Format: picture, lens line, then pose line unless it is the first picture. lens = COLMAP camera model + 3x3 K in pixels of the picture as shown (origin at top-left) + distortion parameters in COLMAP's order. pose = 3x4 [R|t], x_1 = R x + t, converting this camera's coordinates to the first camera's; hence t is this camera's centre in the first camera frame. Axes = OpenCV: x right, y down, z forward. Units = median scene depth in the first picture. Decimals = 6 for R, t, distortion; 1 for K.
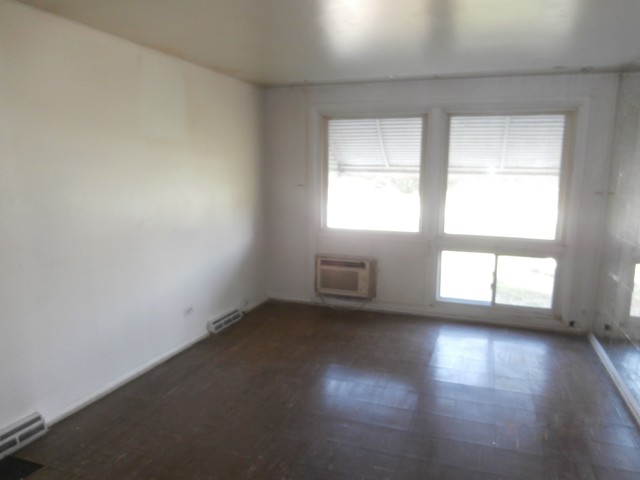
lens RADIAL K [[450.4, 0, 345.8], [0, 450.4, 243.9], [0, 0, 1]] dist [-0.009104, 0.000811]
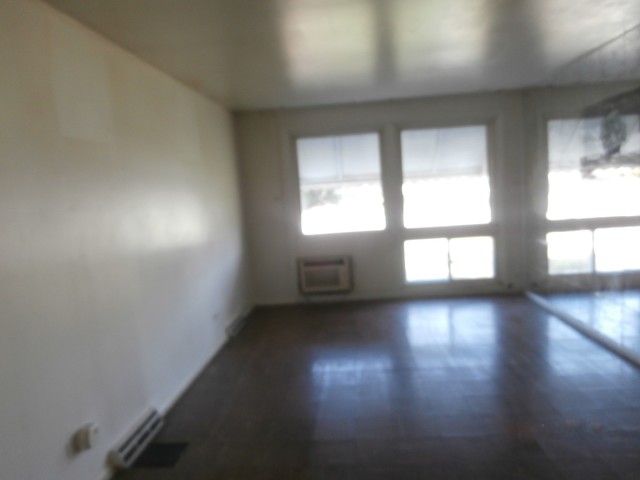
lens RADIAL K [[450.4, 0, 345.8], [0, 450.4, 243.9], [0, 0, 1]] dist [-0.009104, 0.000811]
pose [[0.956666, -0.110196, 0.269530, -0.259107], [0.122210, 0.992105, -0.028151, 0.035226], [-0.264300, 0.059870, 0.962580, -0.115907]]
